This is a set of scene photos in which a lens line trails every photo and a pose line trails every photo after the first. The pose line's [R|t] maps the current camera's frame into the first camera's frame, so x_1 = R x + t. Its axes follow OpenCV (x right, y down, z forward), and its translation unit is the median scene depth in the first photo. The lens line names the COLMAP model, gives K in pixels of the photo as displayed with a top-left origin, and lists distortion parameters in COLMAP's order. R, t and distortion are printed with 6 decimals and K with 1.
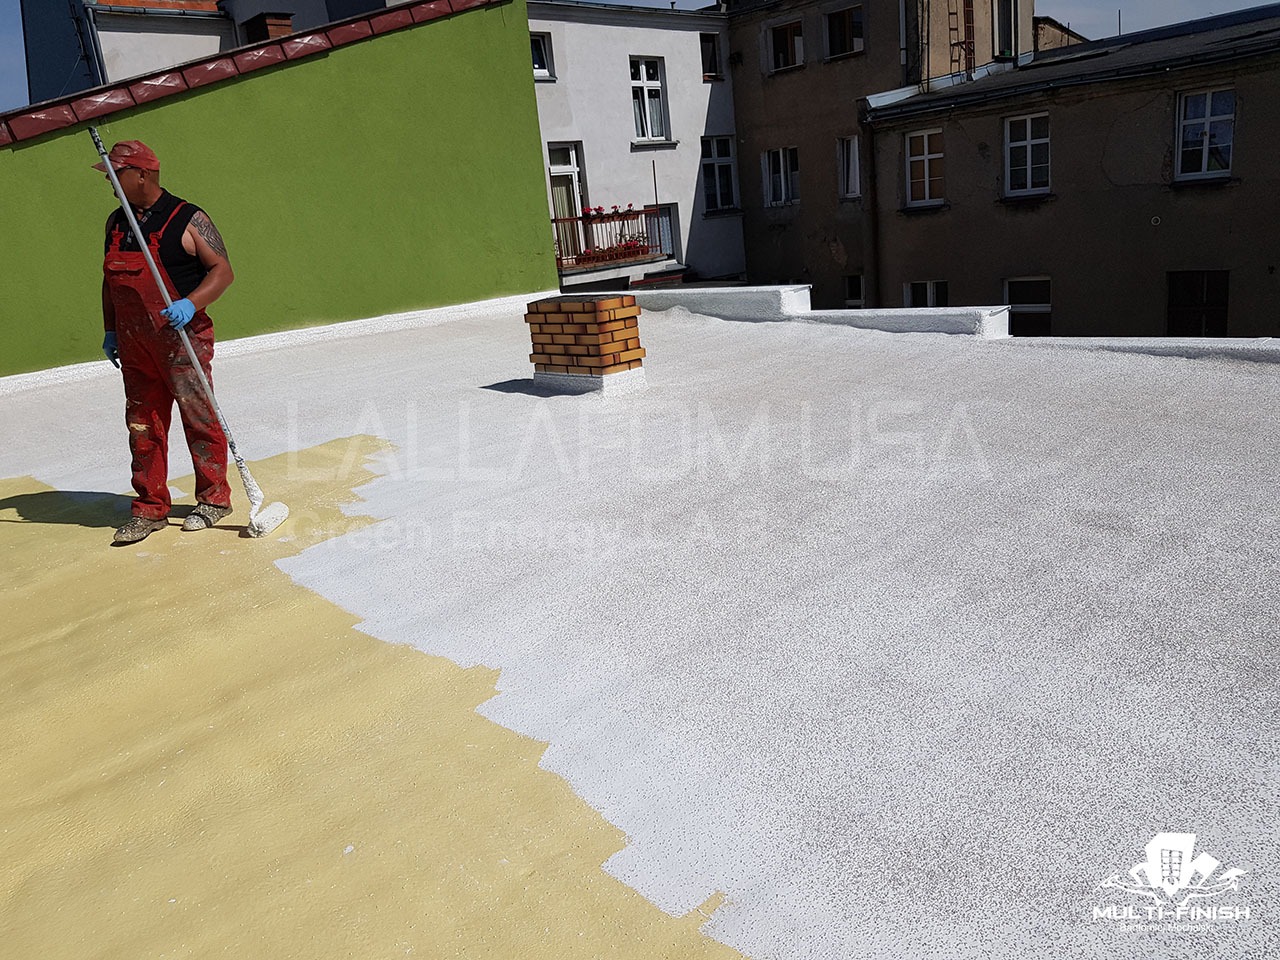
lens RADIAL K [[1000.6, 0, 623.7], [0, 1000.6, 490.7], [0, 0, 1]] dist [0.068072, -0.133742]
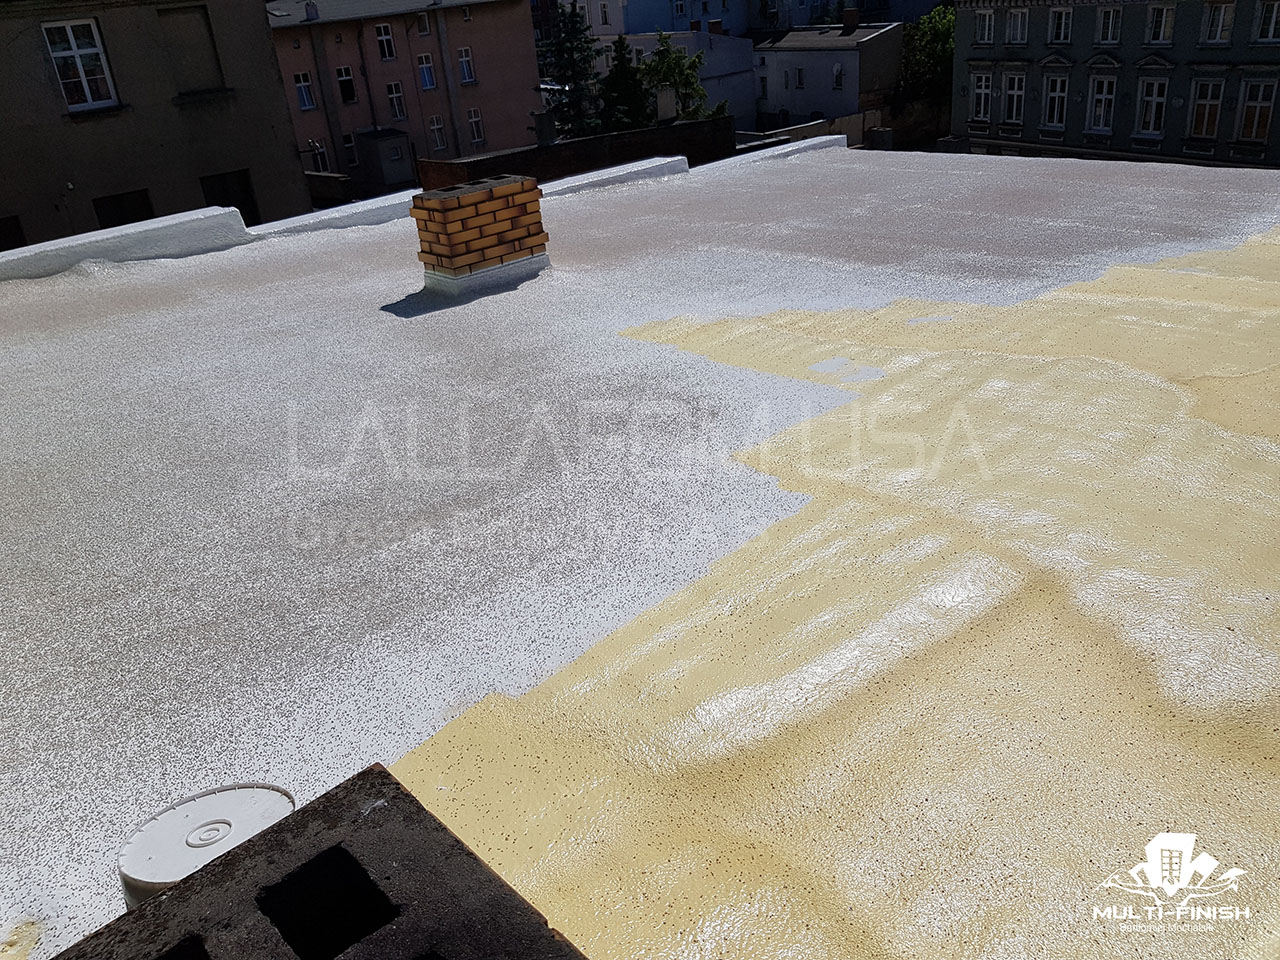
lens RADIAL K [[1000.6, 0, 616.1], [0, 1000.6, 469.1], [0, 0, 1]] dist [0.068072, -0.133742]
pose [[0.031005, -0.333662, 0.942183, -0.453405], [0.350428, 0.886432, 0.302387, -0.086885], [-0.936076, 0.320791, 0.144409, 0.367195]]
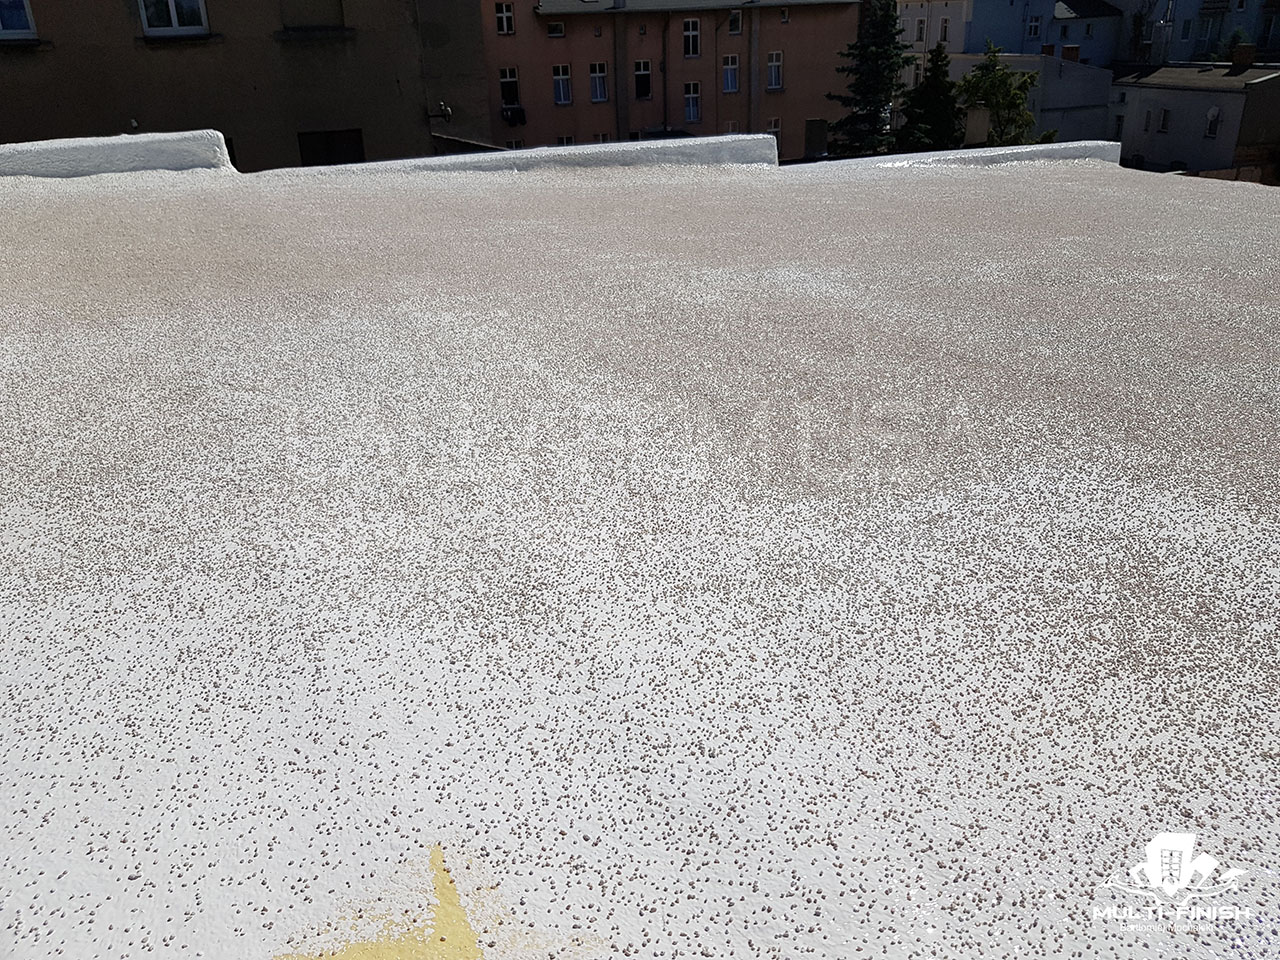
lens RADIAL K [[1000.6, 0, 628.5], [0, 1000.6, 480.8], [0, 0, 1]] dist [0.068072, -0.133742]
pose [[0.332678, -0.292749, 0.896451, -0.107209], [0.244281, 0.944902, 0.217917, -0.020558], [-0.910853, 0.146489, 0.385861, 0.269184]]
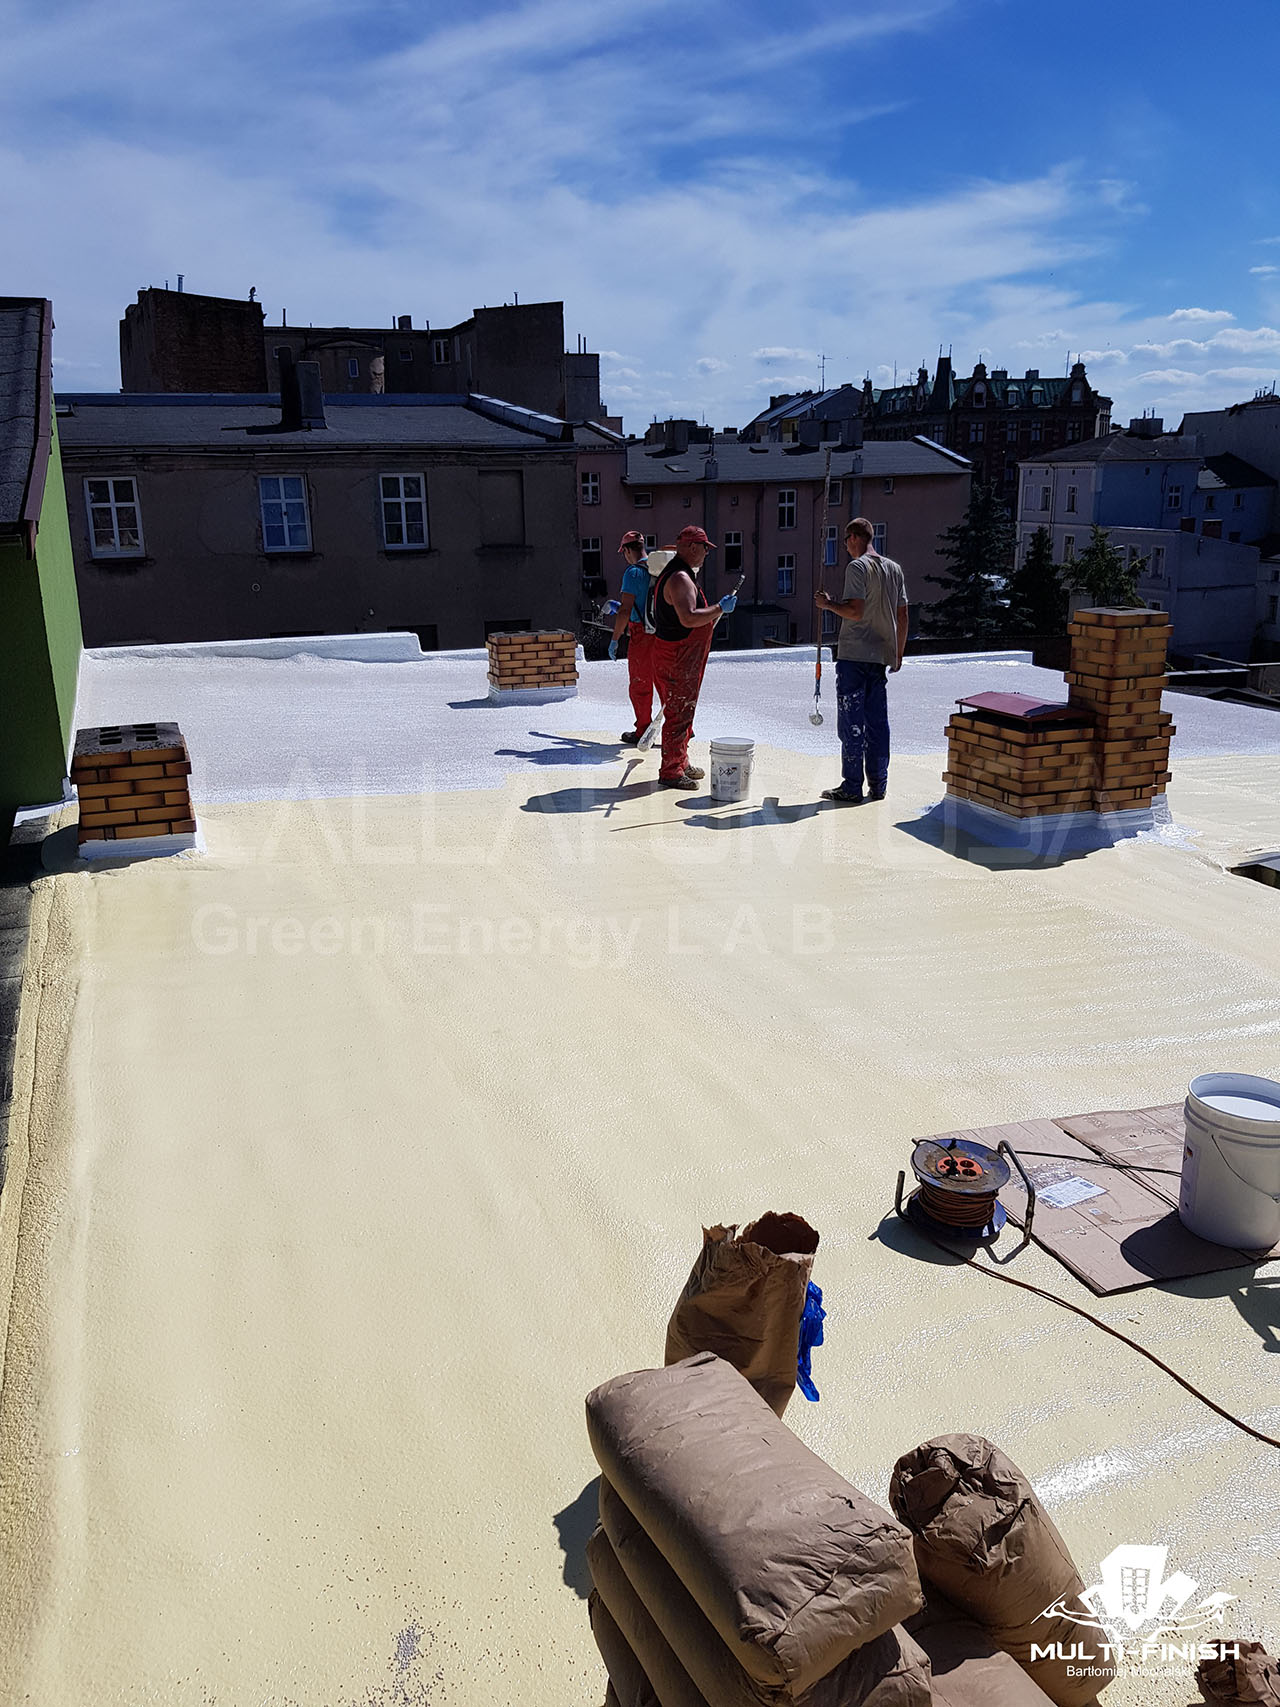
lens RADIAL K [[1334.4, 0, 631.3], [0, 1334.4, 839.9], [0, 0, 1]] dist [0.068072, -0.133742]
pose [[0.381238, -0.145420, 0.912968, -0.744770], [0.218380, 0.973768, 0.063914, -0.002699], [-0.898314, 0.175008, 0.402994, 0.091065]]
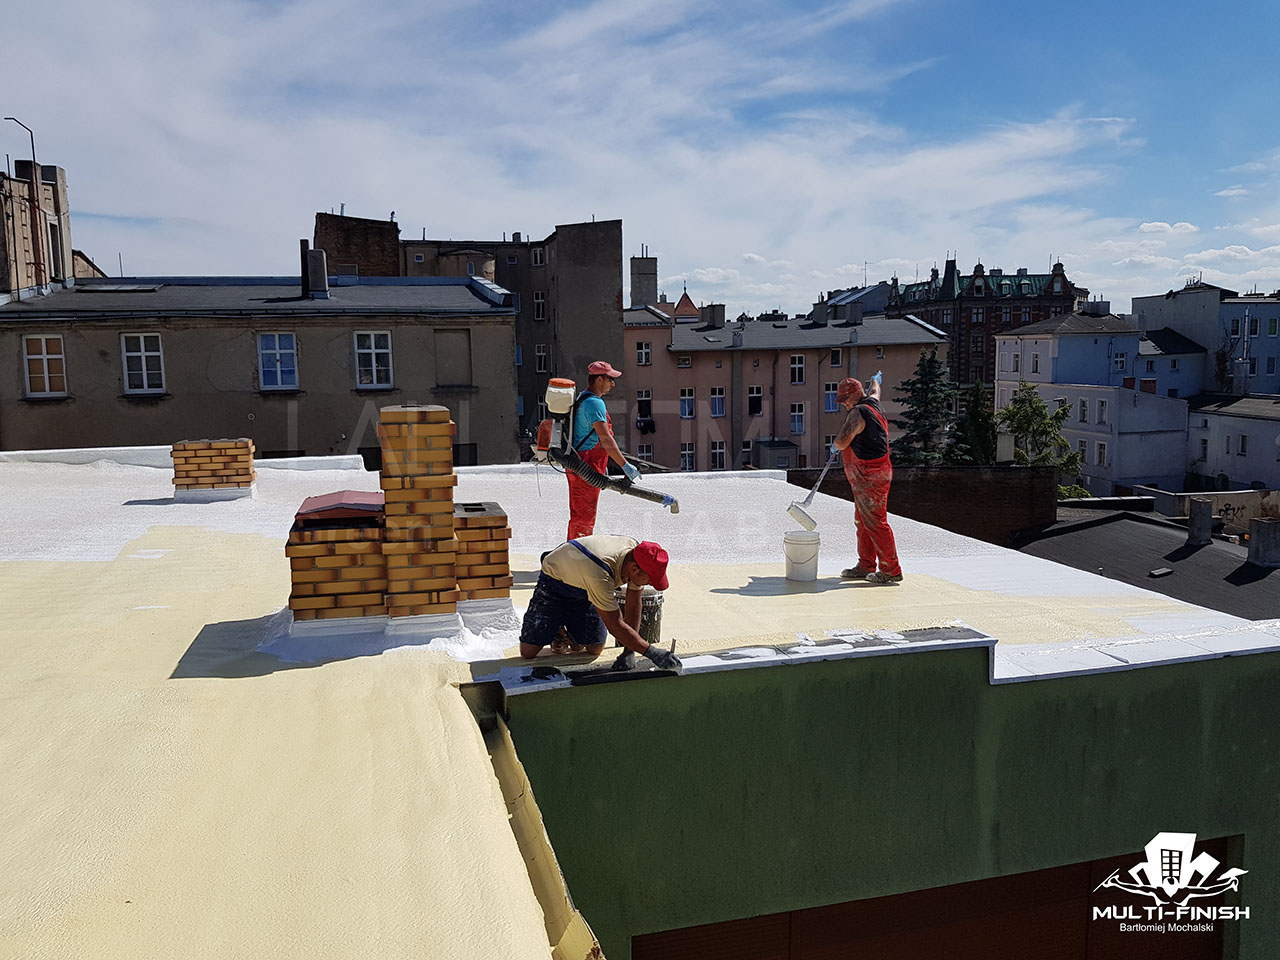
lens RADIAL K [[1000.6, 0, 627.6], [0, 1000.6, 483.1], [0, 0, 1]] dist [0.068072, -0.133742]
pose [[0.488967, -0.015075, 0.872172, -0.482337], [0.194442, 0.976578, -0.092130, 0.061161], [-0.850355, 0.214635, 0.480445, -0.120337]]
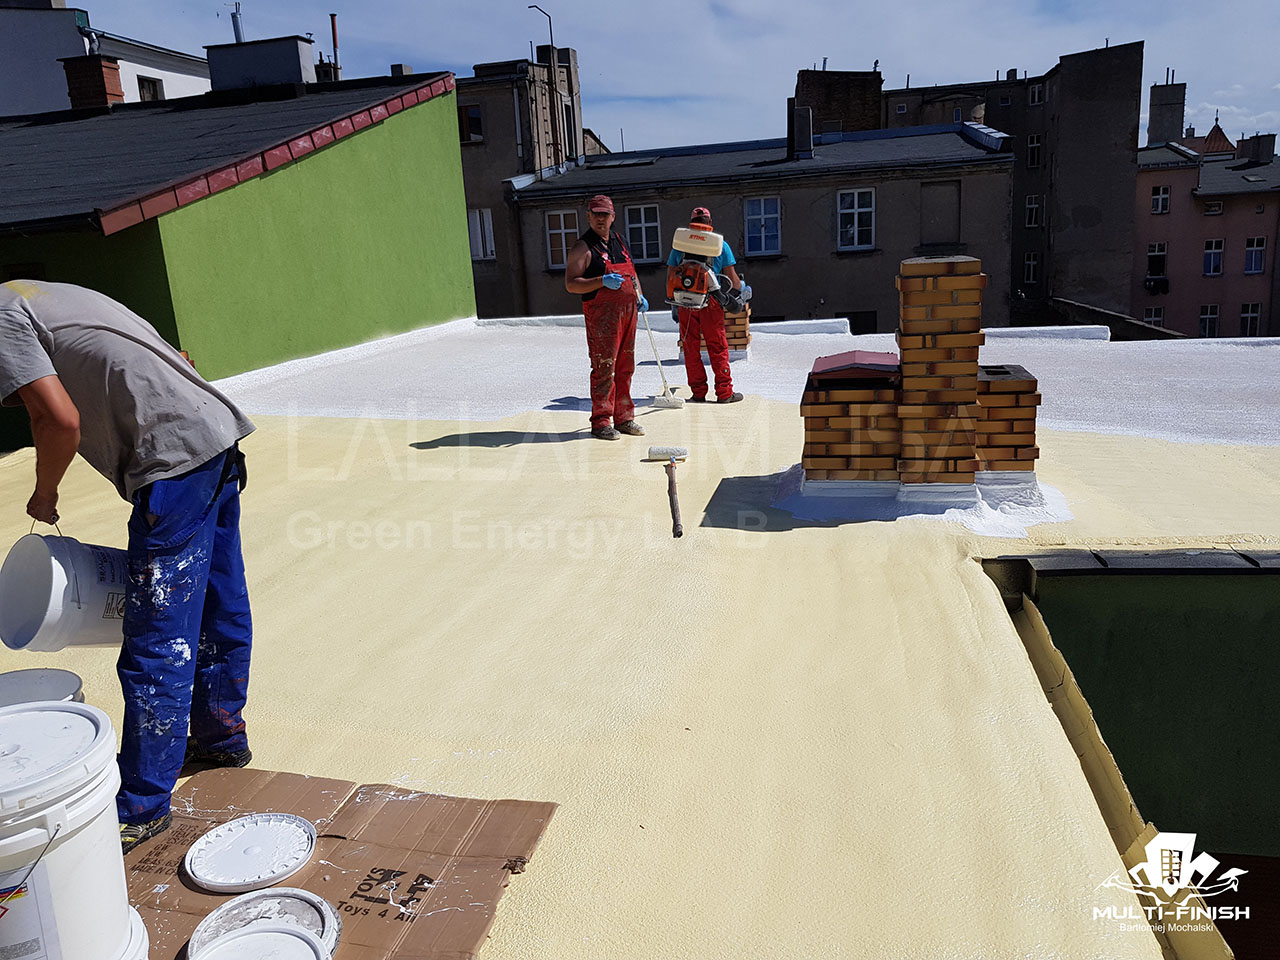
lens RADIAL K [[1000.6, 0, 629.1], [0, 1000.6, 489.5], [0, 0, 1]] dist [0.068072, -0.133742]
pose [[0.820317, -0.085771, 0.565442, -0.484696], [0.124155, 0.991819, -0.029672, 0.059150], [-0.558271, 0.094543, 0.824254, -0.097952]]
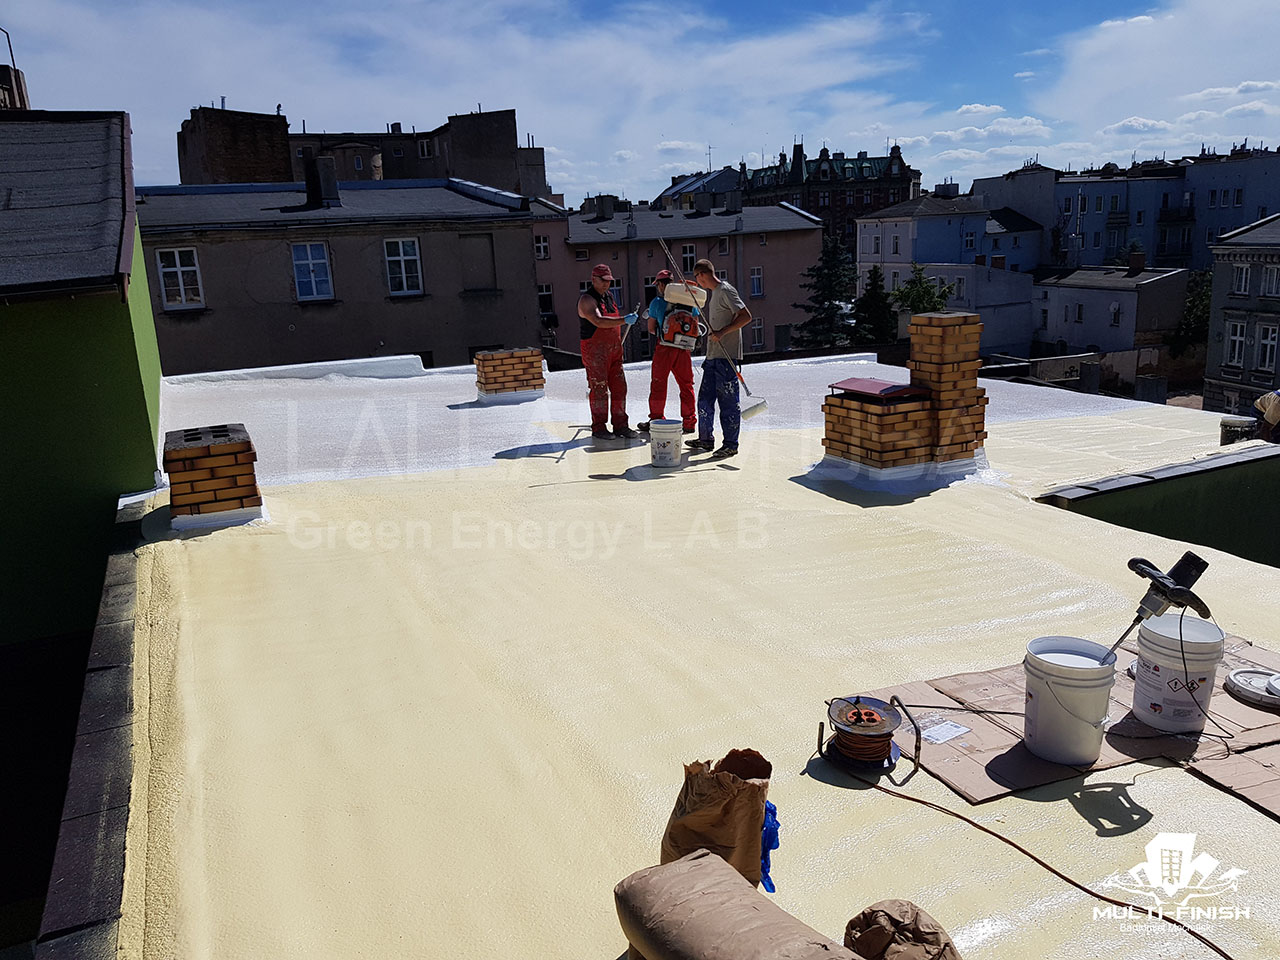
lens RADIAL K [[1000.6, 0, 639.9], [0, 1000.6, 484.7], [0, 0, 1]] dist [0.068072, -0.133742]
pose [[0.322079, -0.139526, 0.936375, -0.747012], [0.259777, 0.964140, 0.054310, 0.001388], [-0.910374, 0.225757, 0.346775, 0.097473]]
